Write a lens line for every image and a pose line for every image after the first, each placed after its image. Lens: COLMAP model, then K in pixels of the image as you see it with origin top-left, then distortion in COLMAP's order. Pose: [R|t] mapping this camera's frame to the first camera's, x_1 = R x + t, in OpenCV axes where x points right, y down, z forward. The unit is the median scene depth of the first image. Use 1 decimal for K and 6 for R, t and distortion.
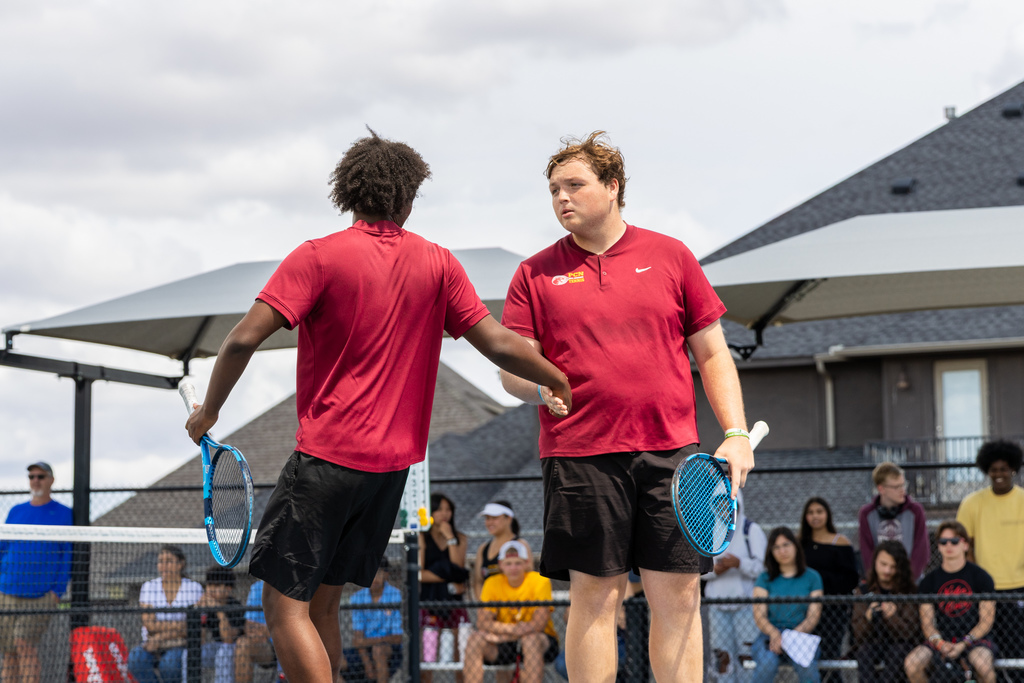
lens RADIAL K [[2713.8, 0, 512.2], [0, 2713.8, 338.5], [0, 0, 1]] dist [0.569694, 0.000000]
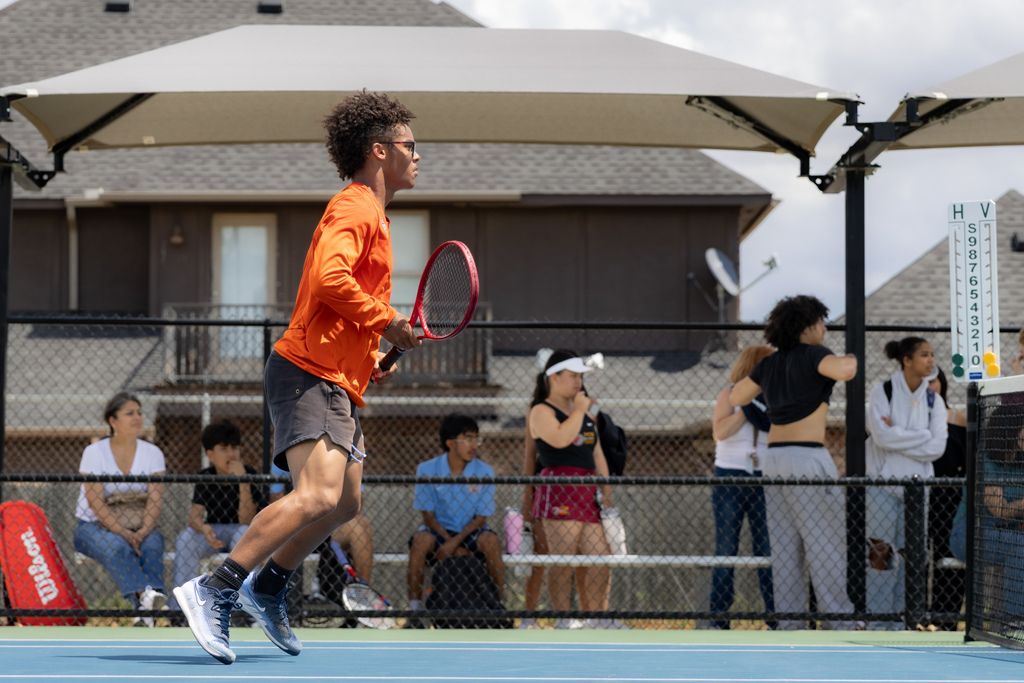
lens RADIAL K [[3204.4, 0, 512.0], [0, 3204.4, 342.3], [0, 0, 1]] dist [-0.040618, 0.000000]
pose [[0.910802, 0.038615, 0.411035, -0.166068], [-0.056438, 0.997915, 0.031309, 0.011876], [-0.408969, -0.051714, 0.911082, 0.068096]]
